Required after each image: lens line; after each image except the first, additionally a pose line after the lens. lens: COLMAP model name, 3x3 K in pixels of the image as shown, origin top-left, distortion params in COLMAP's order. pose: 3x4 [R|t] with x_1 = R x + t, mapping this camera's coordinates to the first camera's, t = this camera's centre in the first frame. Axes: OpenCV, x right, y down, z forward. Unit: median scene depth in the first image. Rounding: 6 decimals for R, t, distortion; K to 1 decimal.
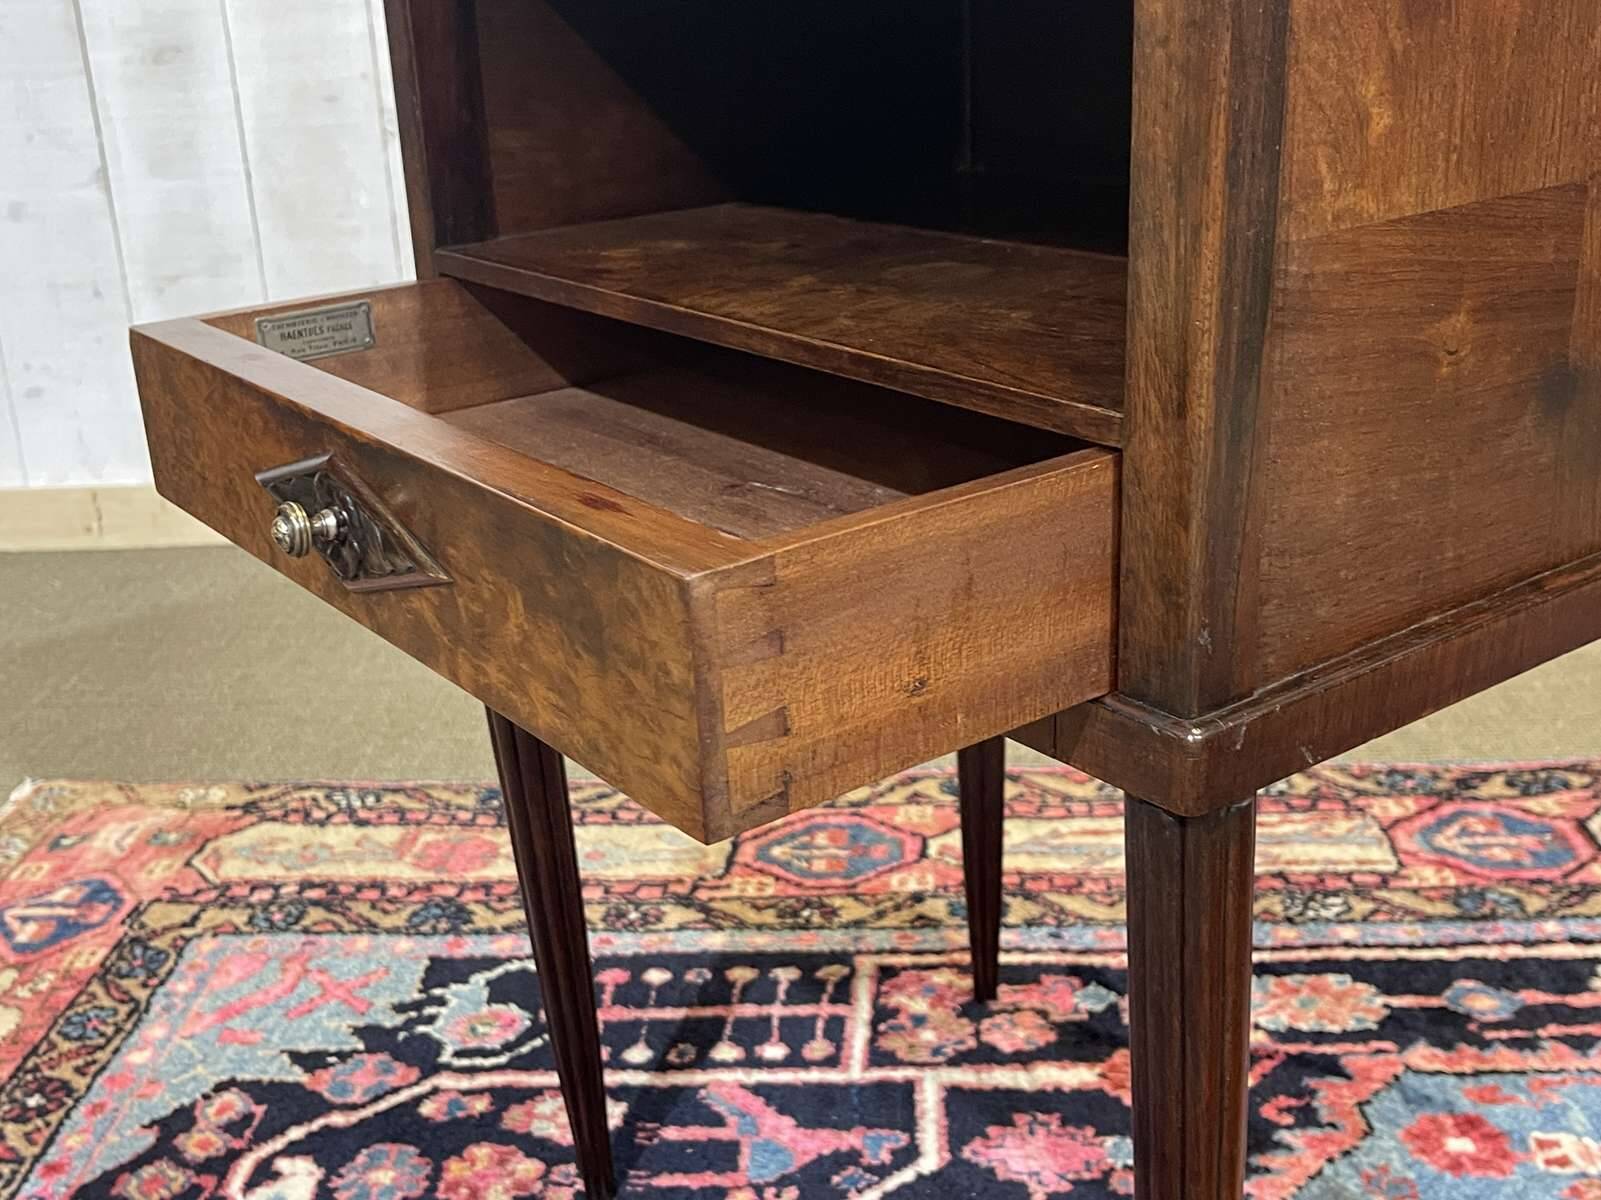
lens RADIAL K [[1809.2, 0, 795.0], [0, 1809.2, 605.9], [0, 0, 1]] dist [0.116980, -0.276750]
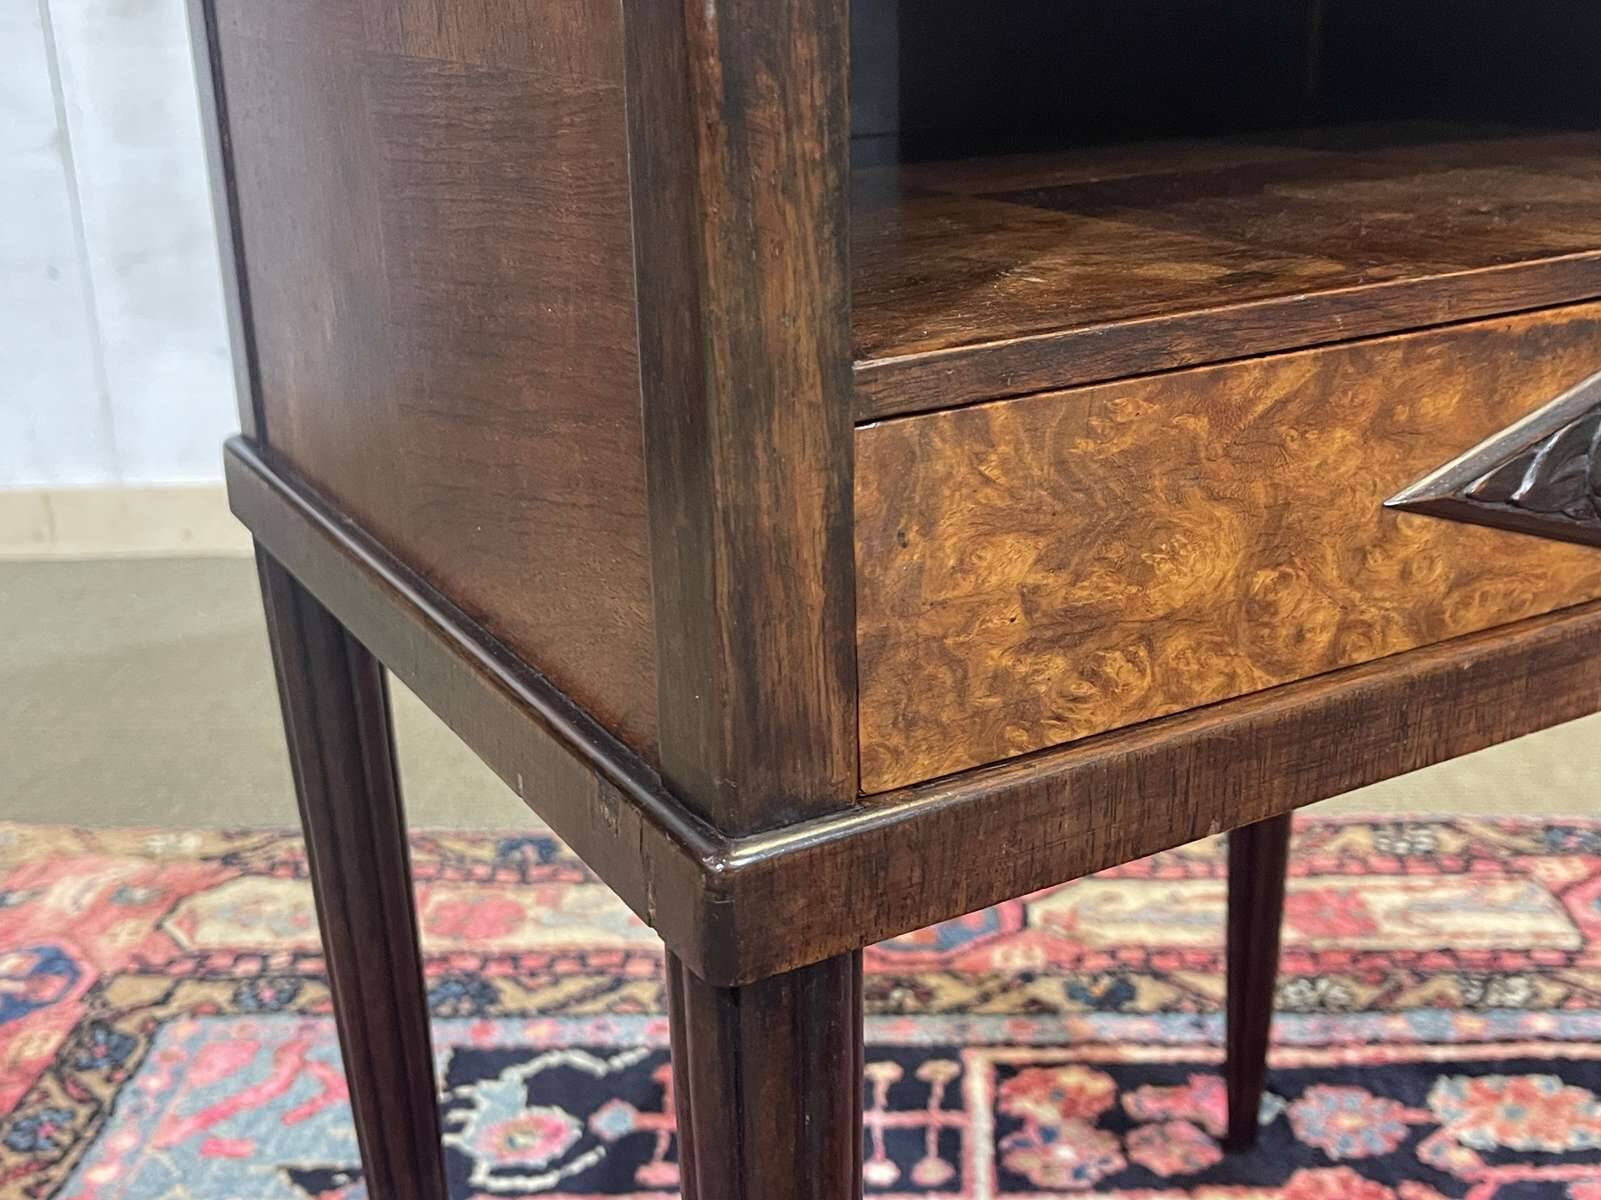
lens RADIAL K [[1816.8, 0, 800.5], [0, 1816.8, 619.0], [0, 0, 1]] dist [0.070948, -0.128042]
pose [[0.999518, 0.010421, 0.029249, -0.067407], [-0.010273, 0.999934, -0.005207, -0.000751], [-0.029302, 0.004904, 0.999559, 0.156820]]
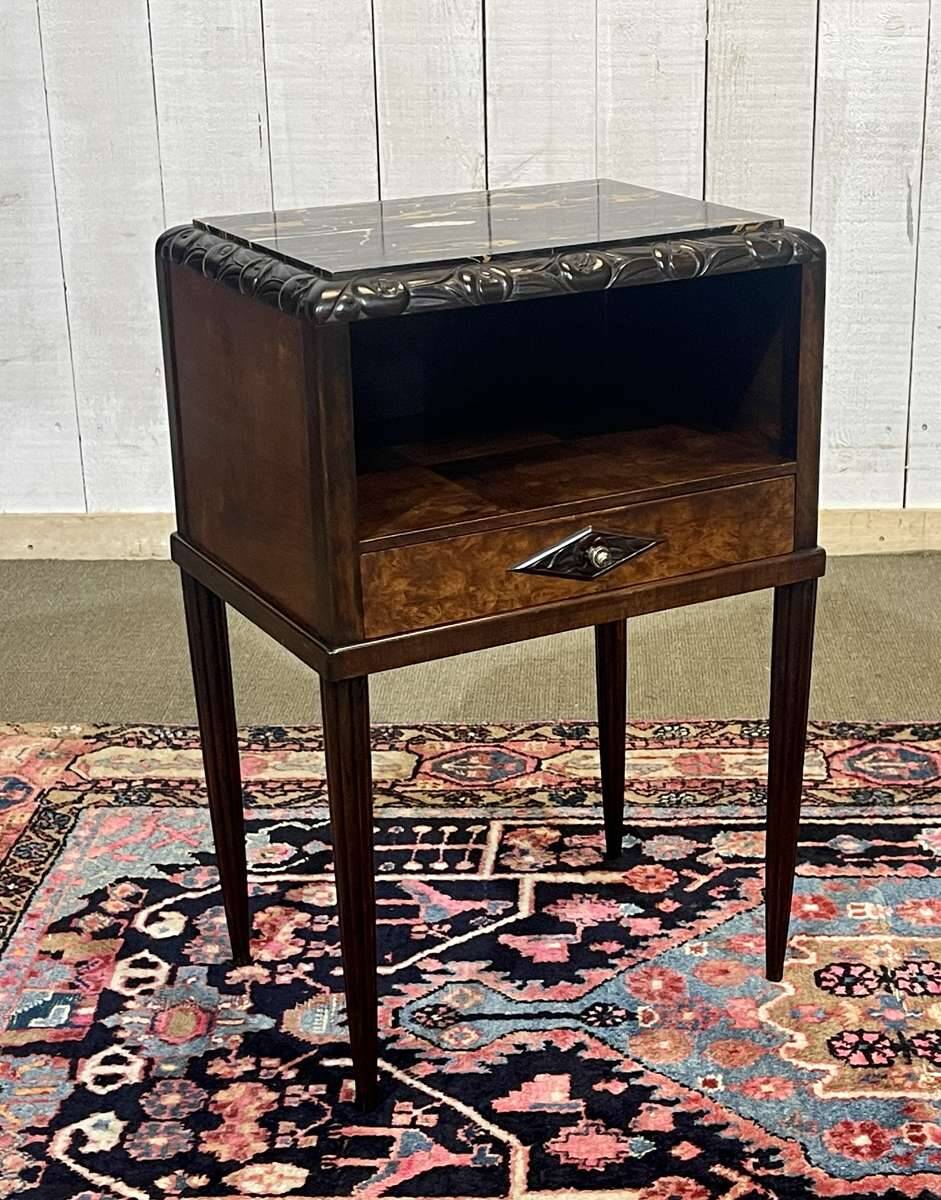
lens RADIAL K [[2032.8, 0, 545.1], [0, 2032.8, 597.3], [0, 0, 1]] dist [0.212730, -0.876945]
pose [[0.999409, 0.018391, 0.029041, 0.024600], [-0.017965, 0.999728, -0.014866, 0.014582], [-0.029306, 0.014335, 0.999468, -0.857870]]
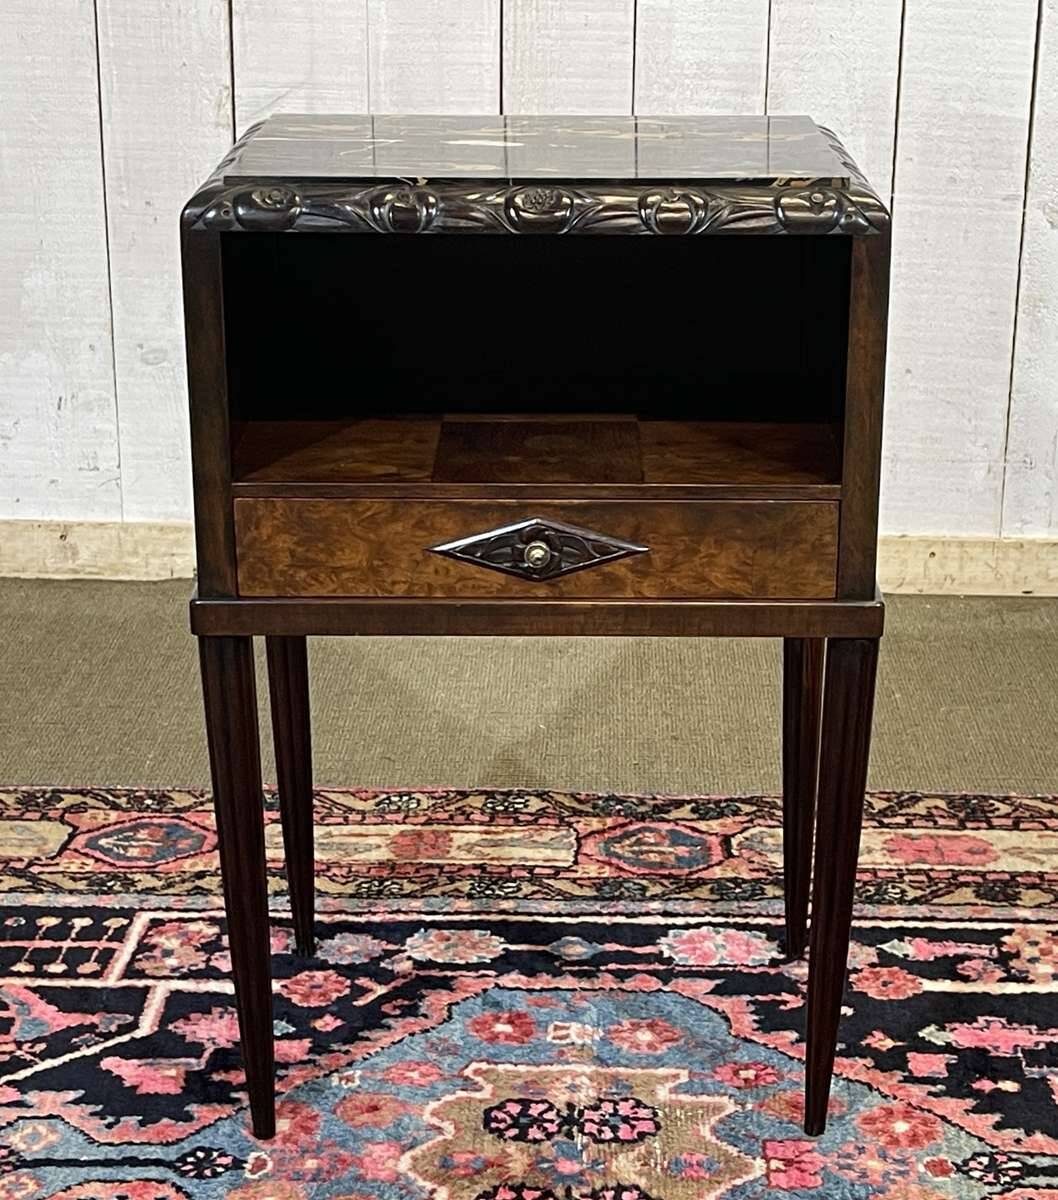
lens RADIAL K [[2432.9, 0, 576.3], [0, 2432.9, 599.4], [0, 0, 1]] dist [0.168050, -0.651825]
pose [[0.998101, 0.041127, 0.045869, 0.257949], [-0.039915, 0.998838, -0.027018, -0.000300], [-0.046927, 0.025136, 0.998582, -0.799863]]
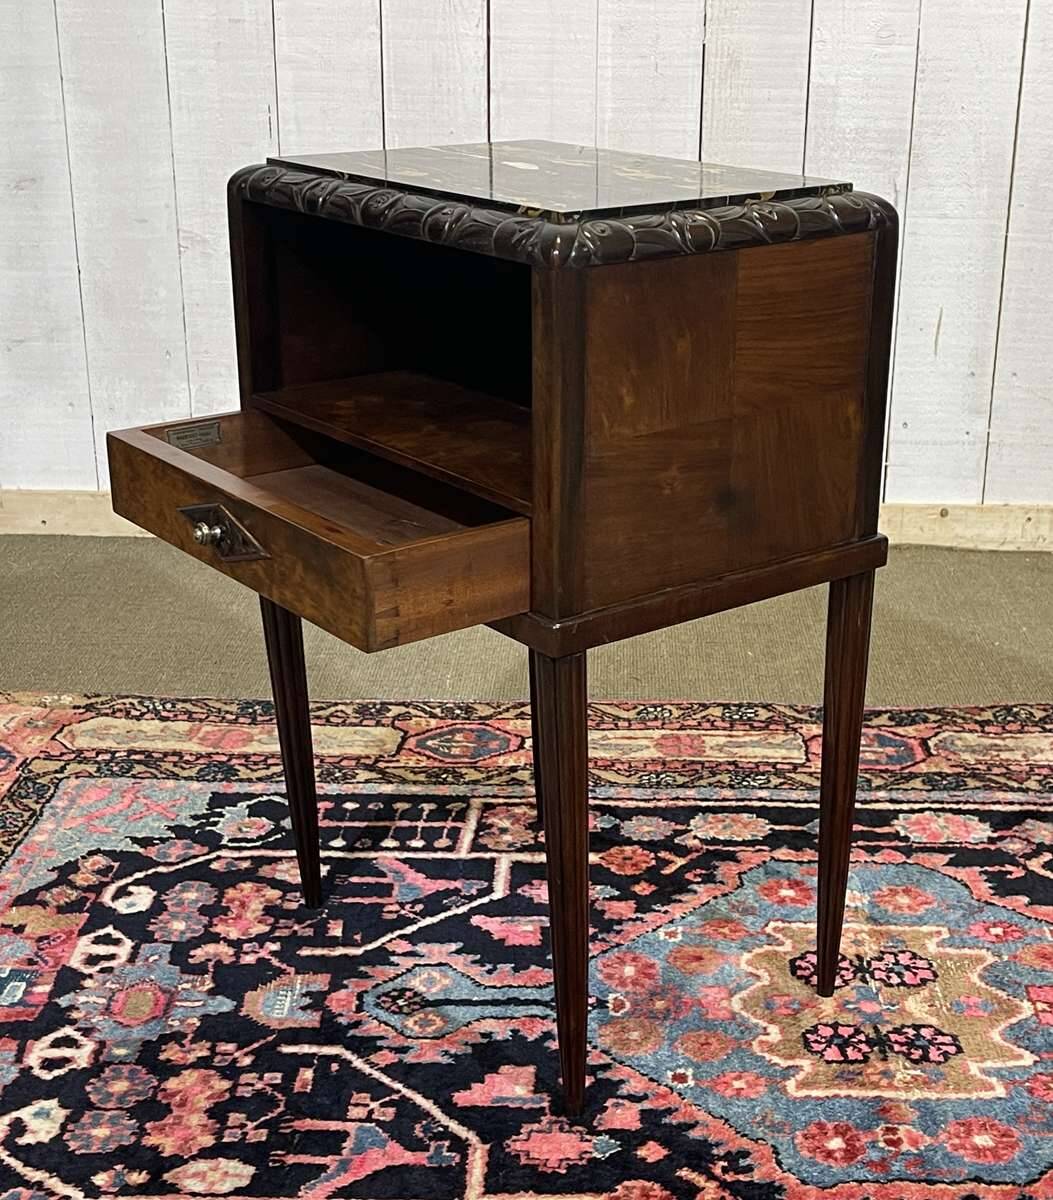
lens RADIAL K [[1777.6, 0, 587.4], [0, 1777.6, 603.8], [0, 0, 1]] dist [0.183095, -0.634108]
pose [[0.998249, 0.038426, 0.044971, 0.058547], [-0.038094, 0.999240, -0.008225, 0.022874], [-0.045253, 0.006498, 0.998954, -0.633532]]
